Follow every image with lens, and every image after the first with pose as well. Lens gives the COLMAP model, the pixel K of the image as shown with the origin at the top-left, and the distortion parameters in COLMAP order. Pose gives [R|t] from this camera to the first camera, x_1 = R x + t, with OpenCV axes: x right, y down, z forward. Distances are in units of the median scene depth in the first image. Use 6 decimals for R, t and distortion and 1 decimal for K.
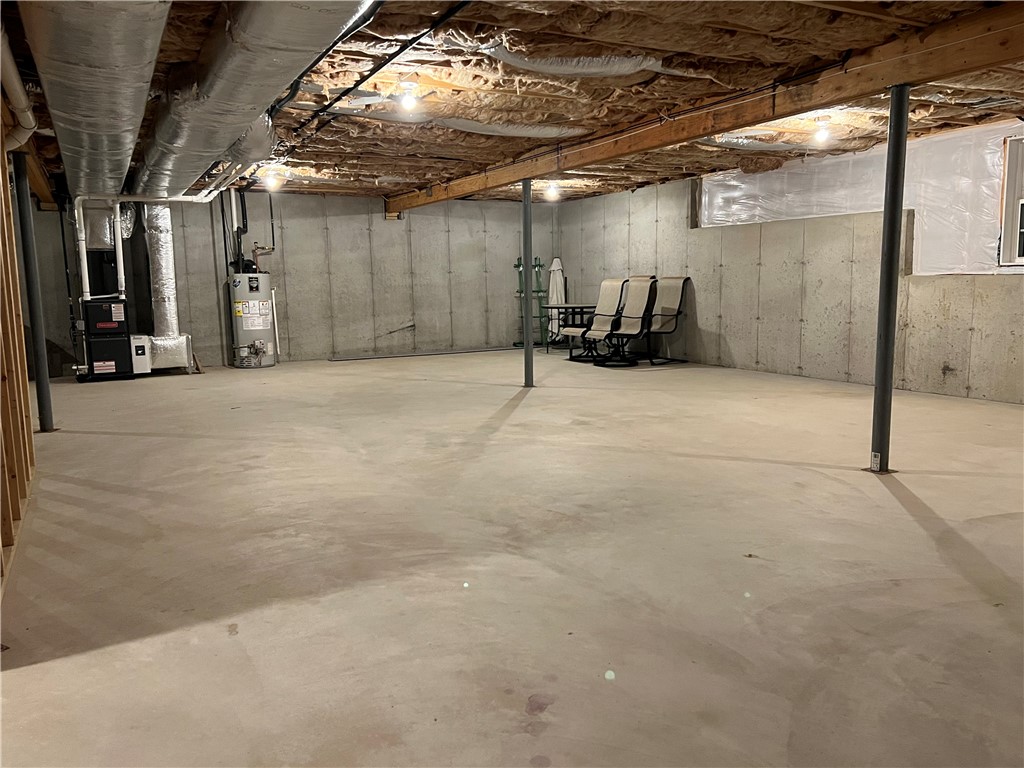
lens RADIAL K [[771.6, 0, 514.8], [0, 771.6, 390.7], [0, 0, 1]] dist [0.039045, -0.034991]
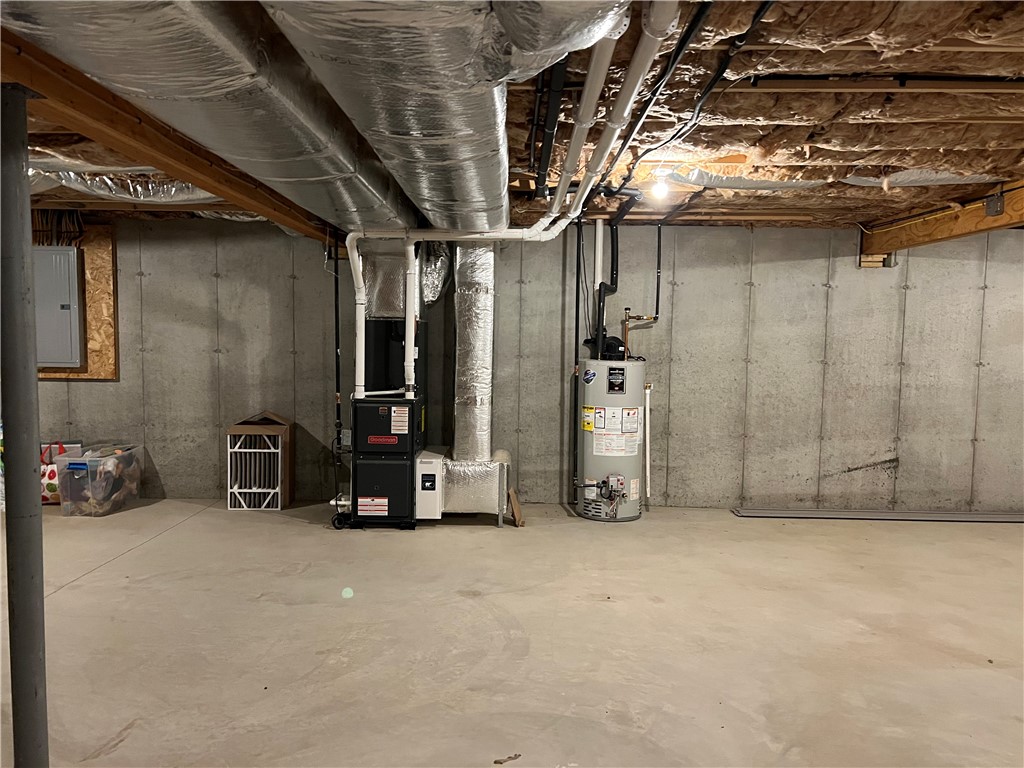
lens RADIAL K [[771.6, 0, 503.7], [0, 771.6, 390.1], [0, 0, 1]] dist [0.039045, -0.034991]
pose [[0.875229, 0.066758, -0.479081, -0.131993], [-0.099500, 0.994097, -0.043252, -0.095318], [0.473365, 0.085524, 0.876705, 0.450026]]
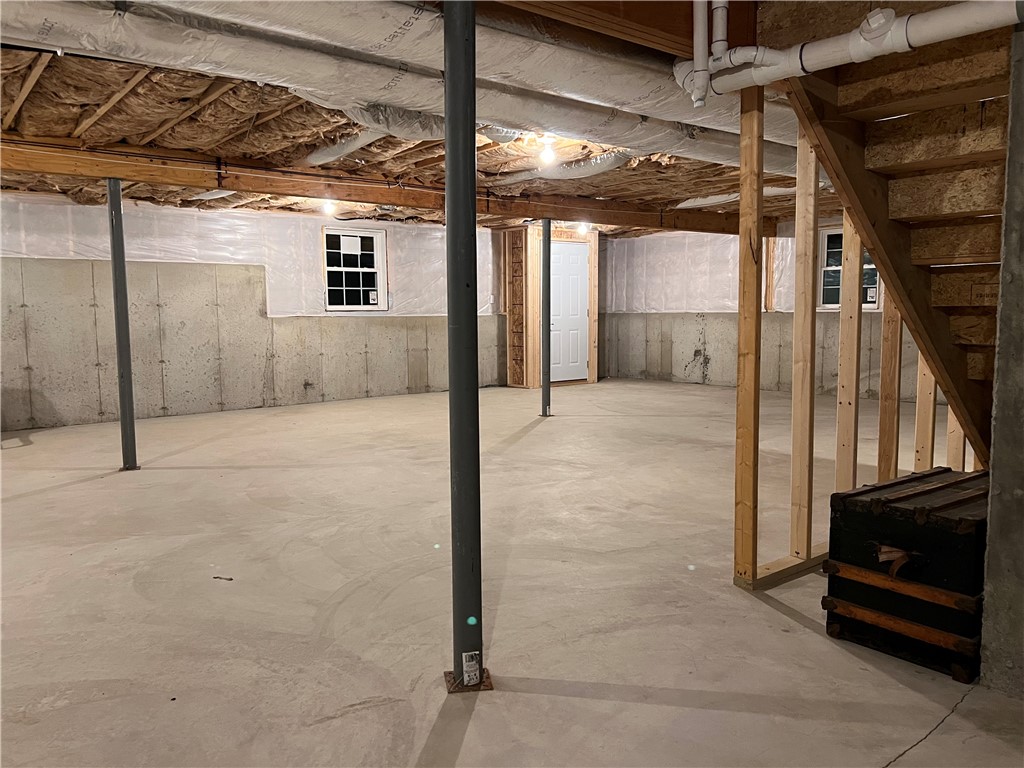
lens RADIAL K [[771.6, 0, 509.1], [0, 771.6, 383.7], [0, 0, 1]] dist [0.039045, -0.034991]
pose [[-0.185122, -0.078384, 0.979584, -0.585960], [0.155478, 0.981923, 0.107953, -0.083675], [-0.970338, 0.172288, -0.169589, 0.609530]]
